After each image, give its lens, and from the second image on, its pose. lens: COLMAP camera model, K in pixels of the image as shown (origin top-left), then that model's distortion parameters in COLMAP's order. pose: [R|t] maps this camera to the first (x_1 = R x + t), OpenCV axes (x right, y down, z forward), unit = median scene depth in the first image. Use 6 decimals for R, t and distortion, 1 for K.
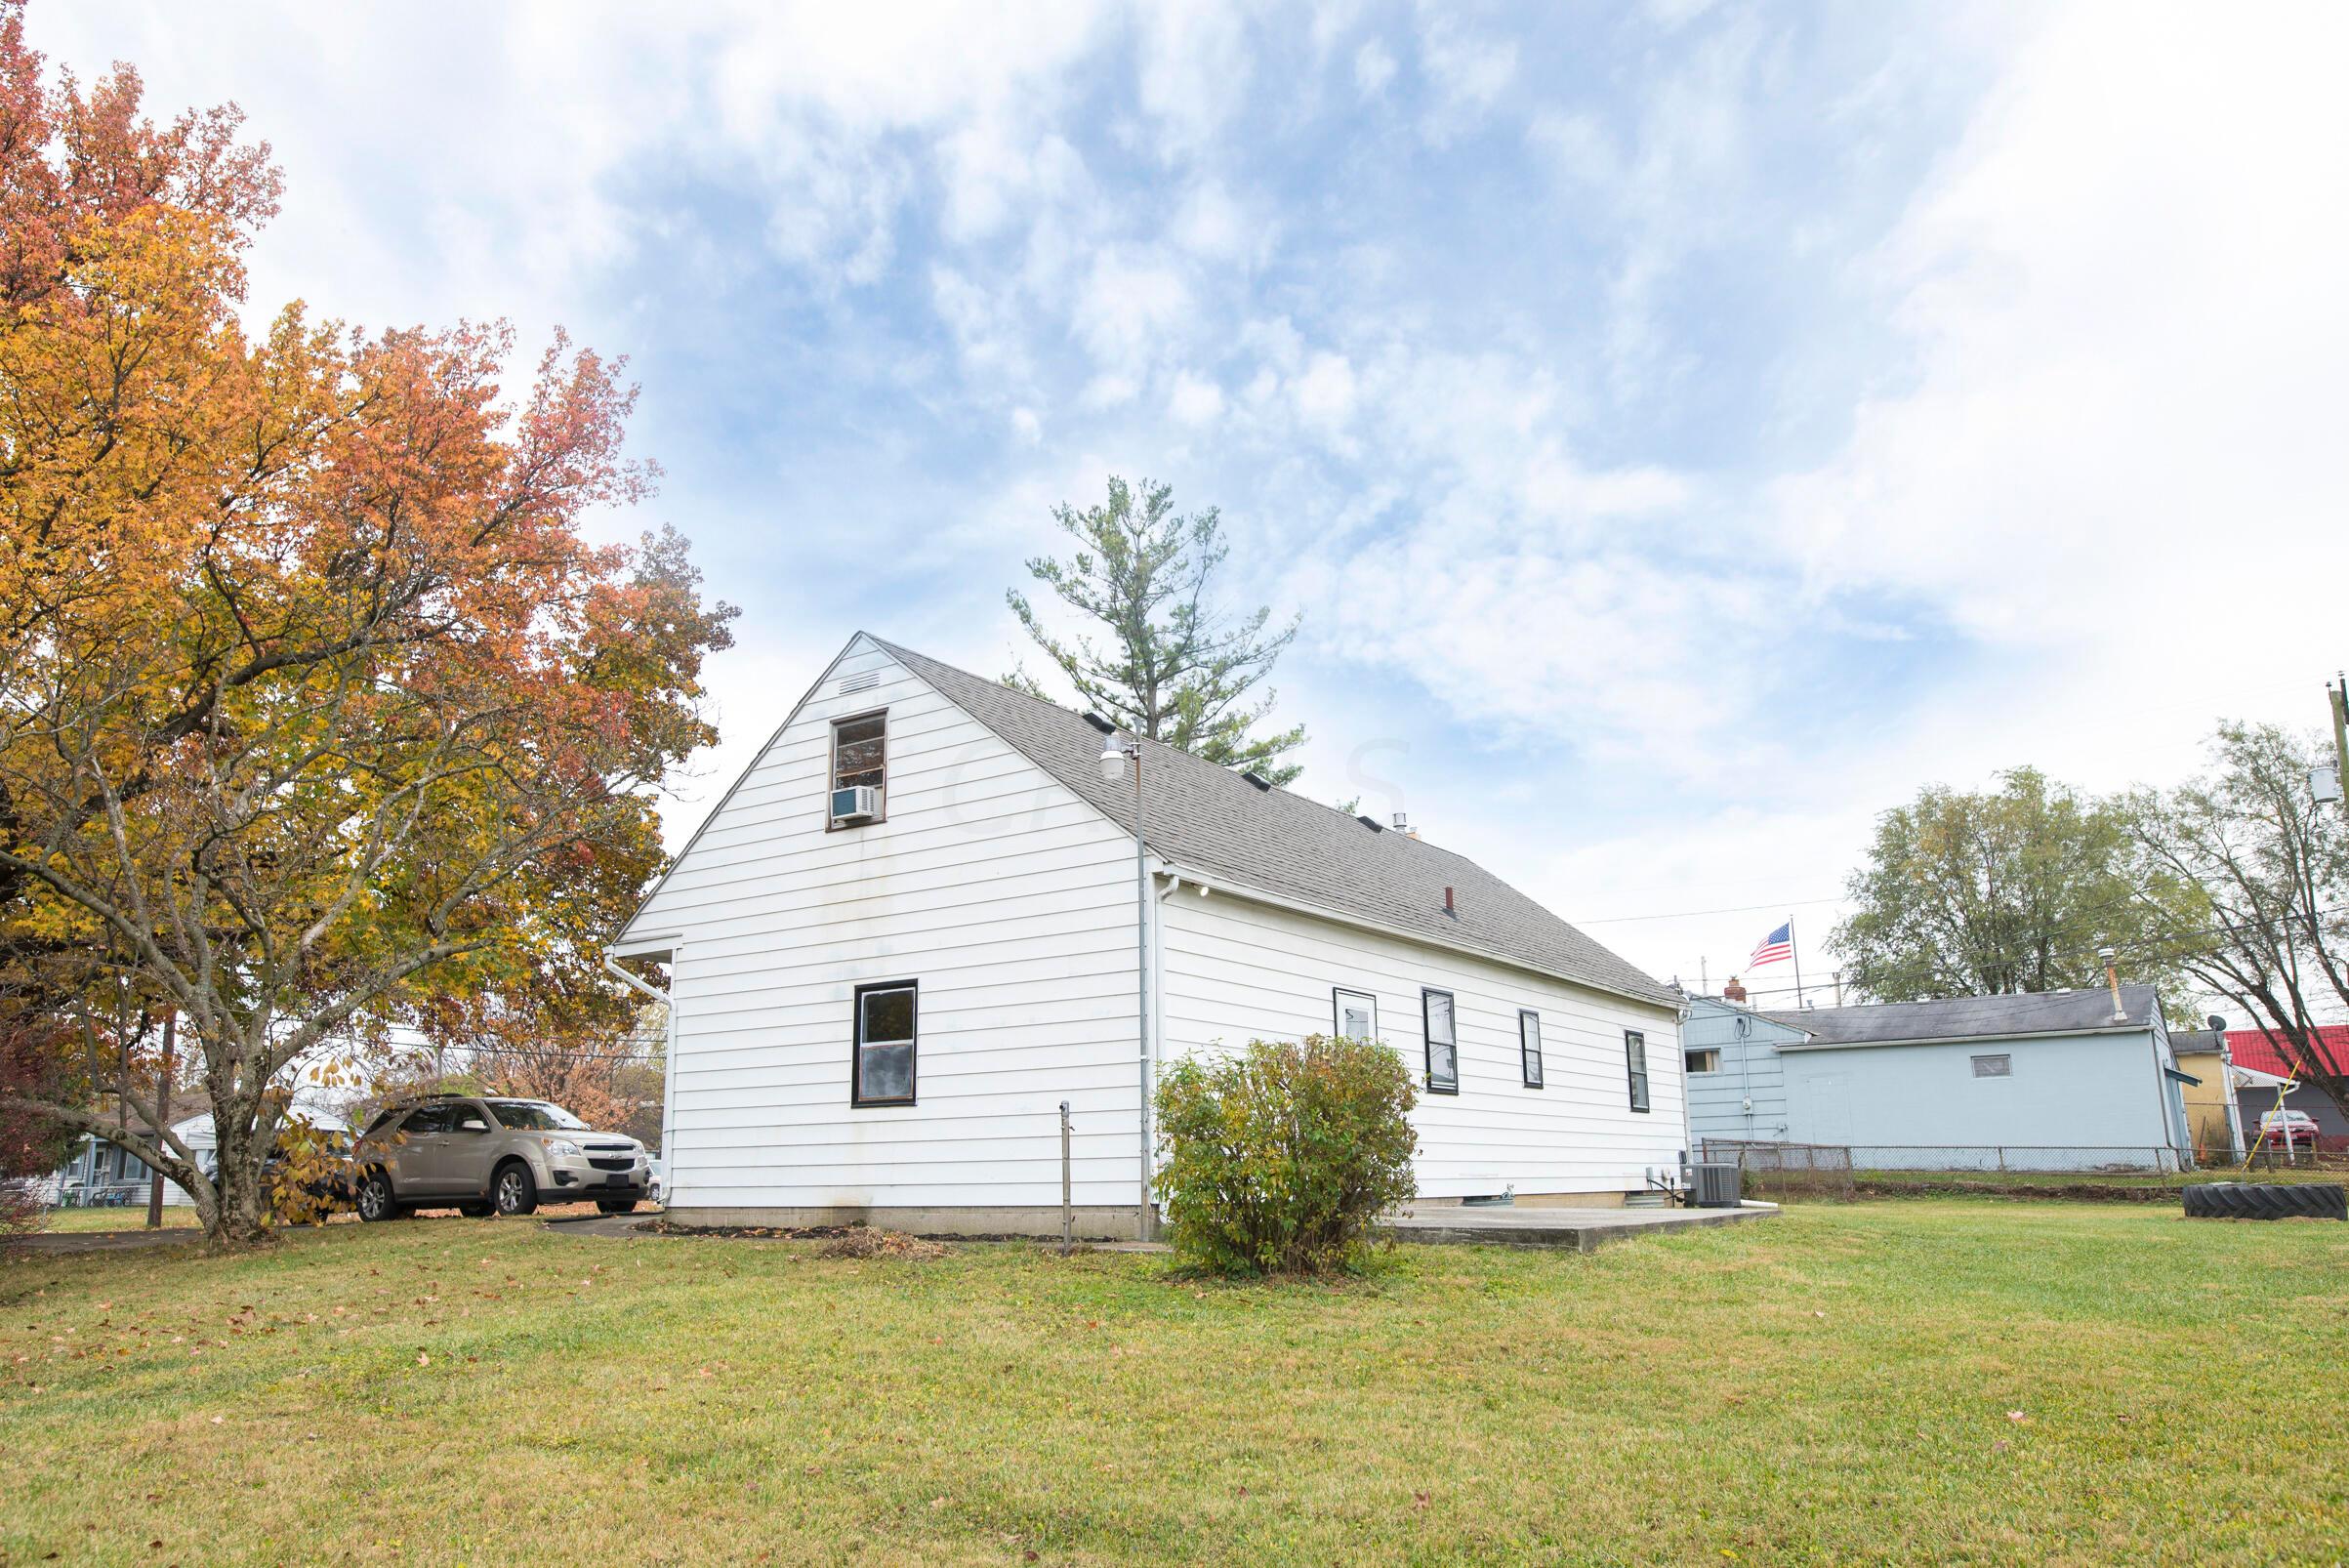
lens RADIAL K [[1606.6, 0, 1161.7], [0, 1606.6, 776.1], [0, 0, 1]] dist [-0.047884, 0.037246]
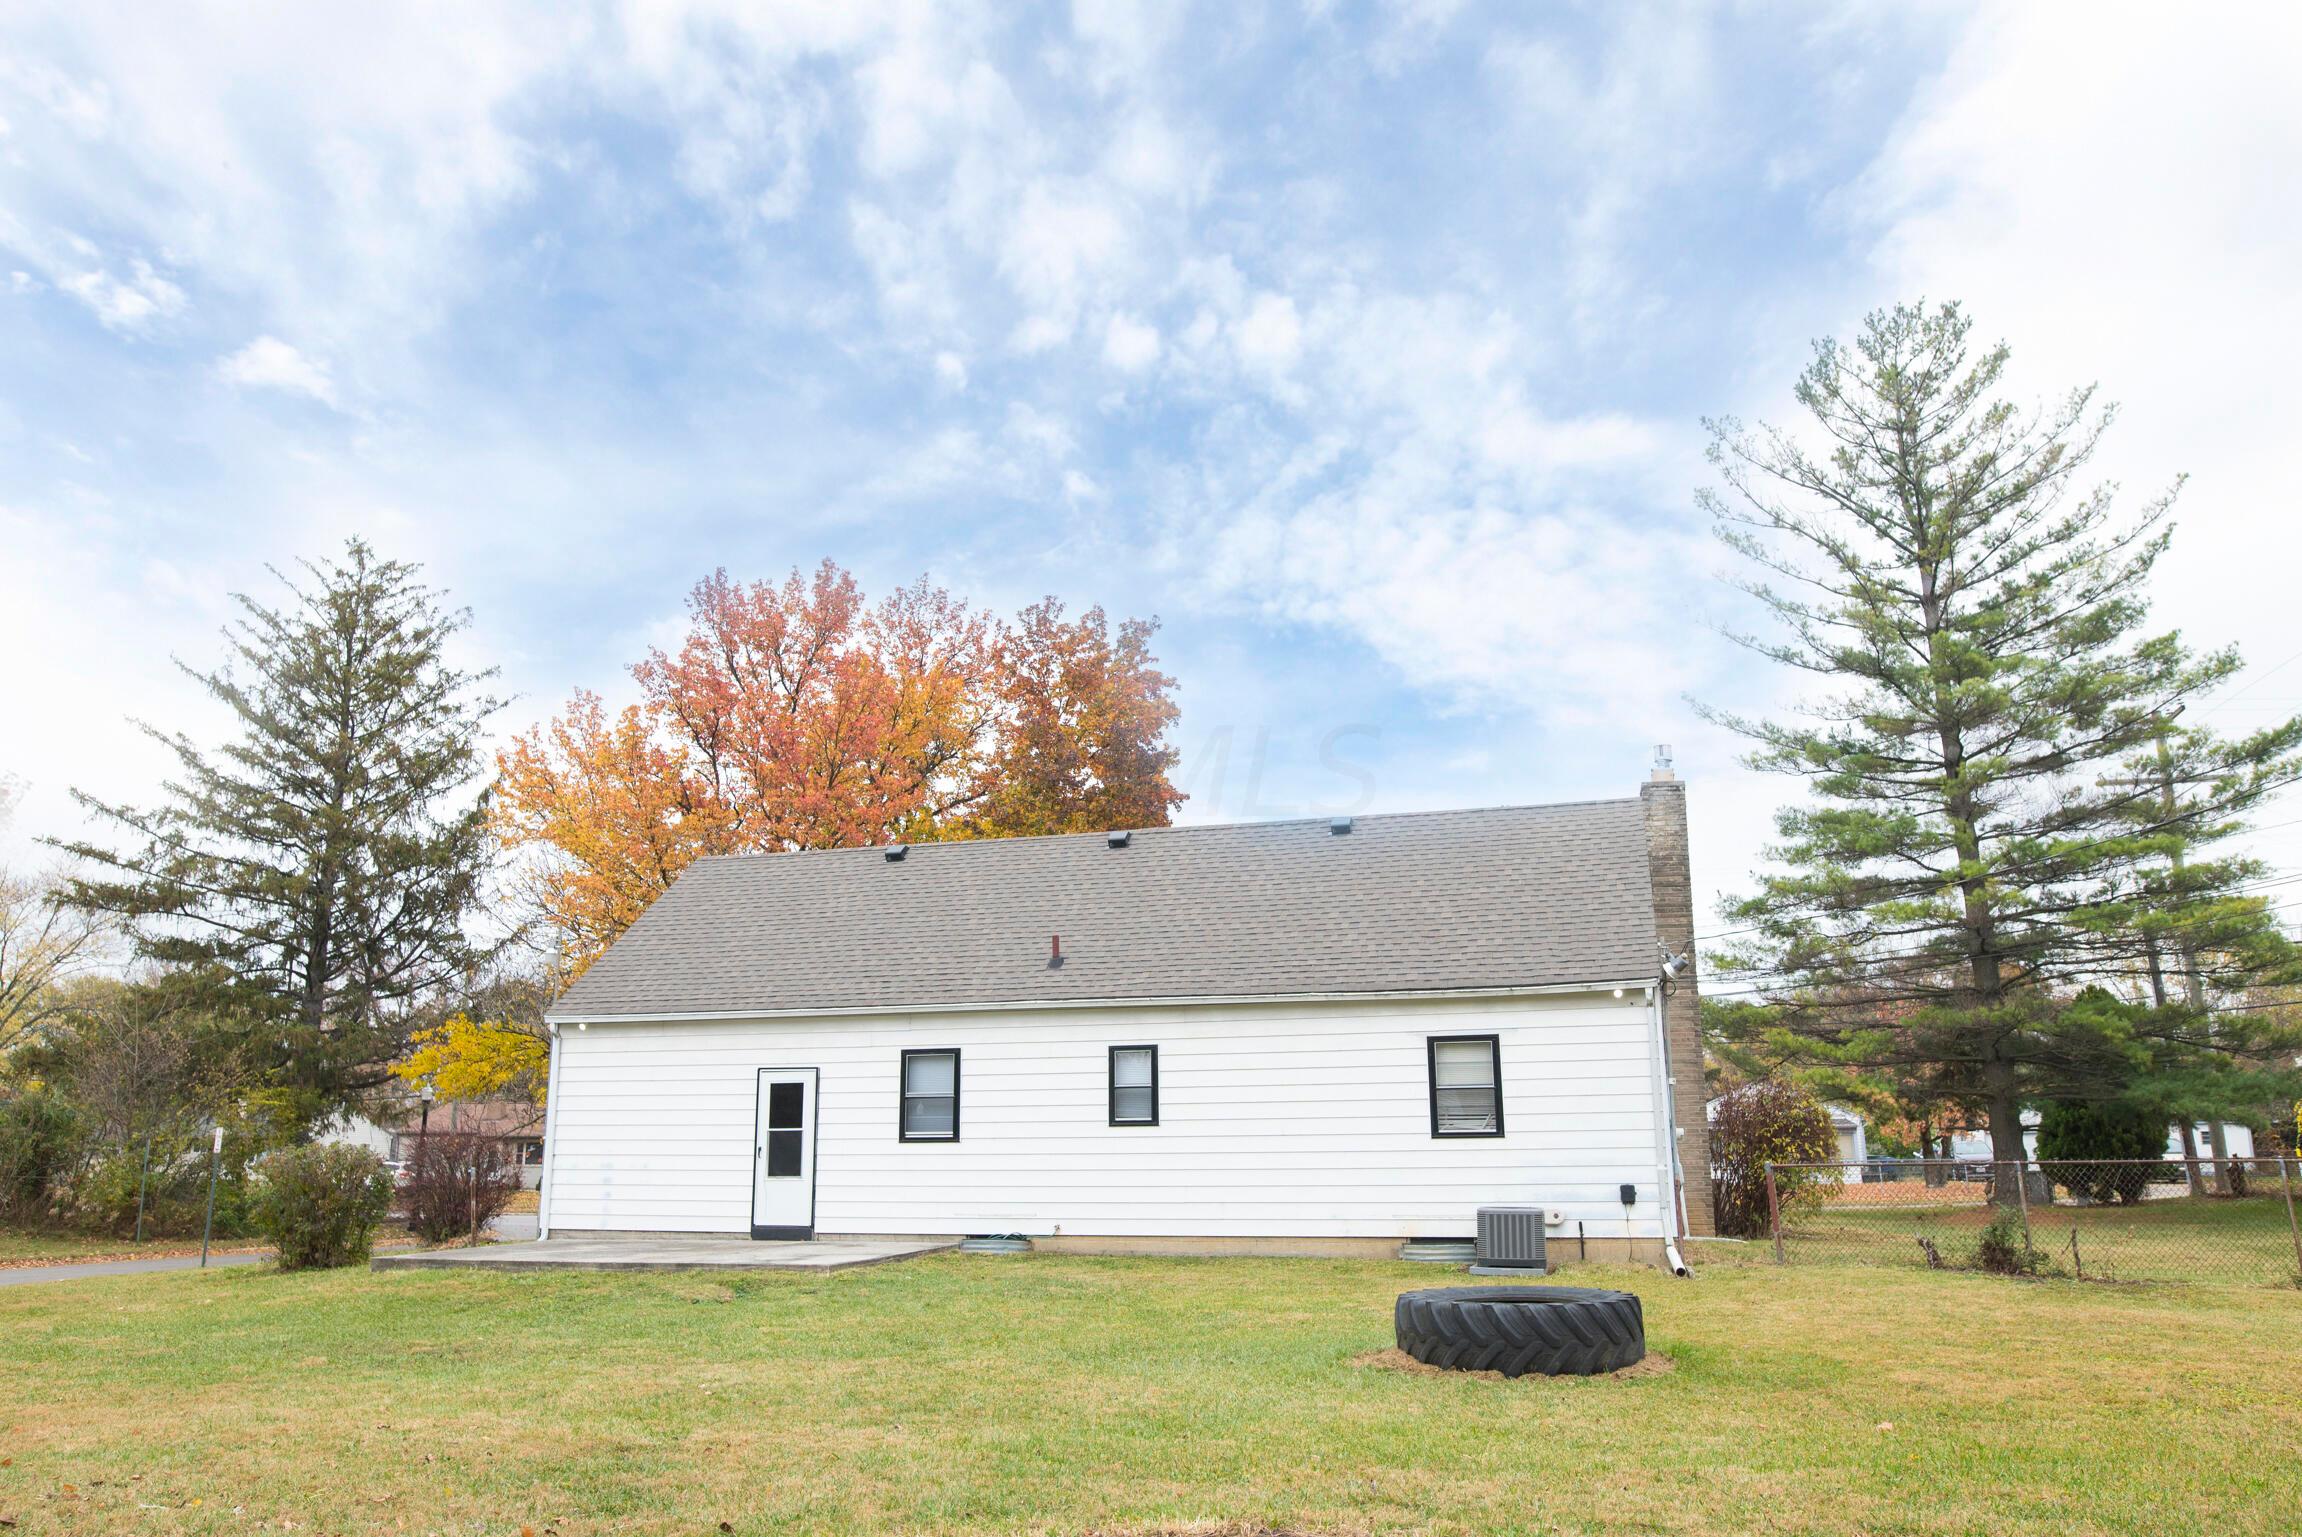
lens RADIAL K [[1614.6, 0, 1151.0], [0, 1614.6, 768.5], [0, 0, 1]] dist [-0.053171, 0.044616]
pose [[0.316418, -0.212694, -0.924468, 0.995318], [0.238289, 0.961114, -0.139566, 0.105719], [0.918204, -0.176130, 0.354796, 0.591212]]
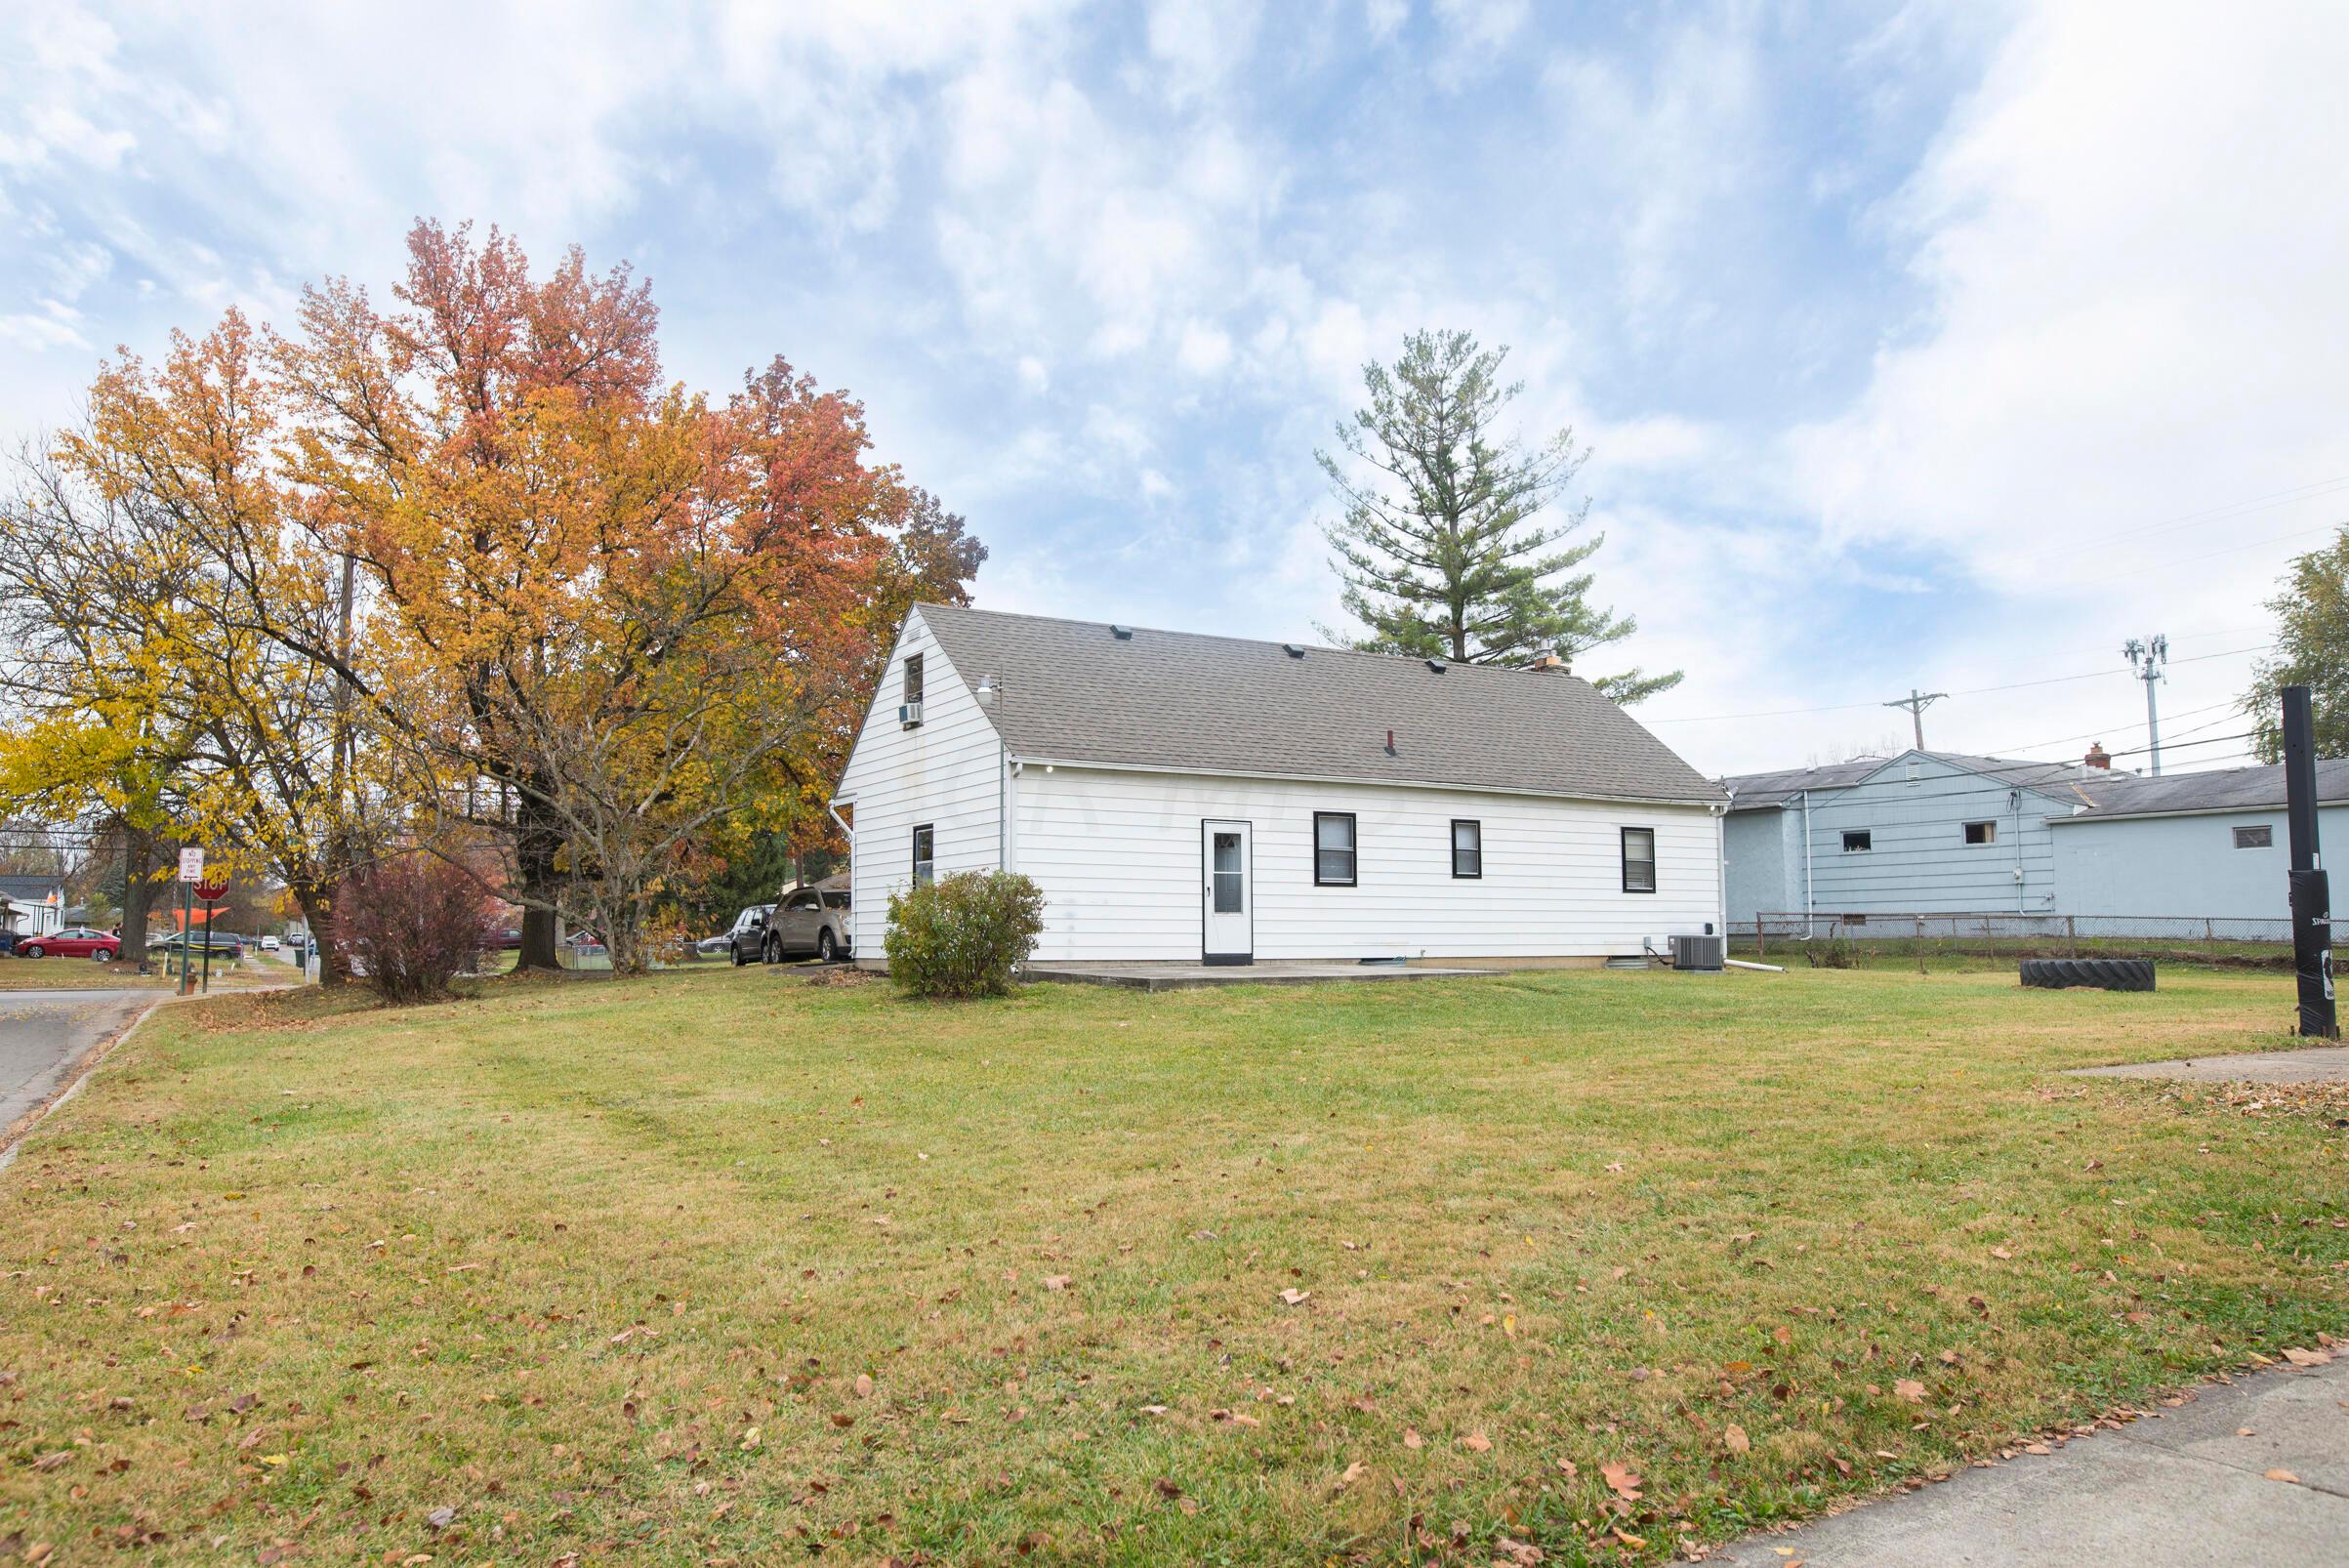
lens RADIAL K [[1606.6, 0, 1161.7], [0, 1606.6, 776.1], [0, 0, 1]] dist [-0.047884, 0.037246]
pose [[0.906513, -0.033633, -0.420836, 0.473892], [0.096268, 0.987028, 0.128487, -0.068996], [0.411055, -0.156988, 0.897991, -0.232050]]
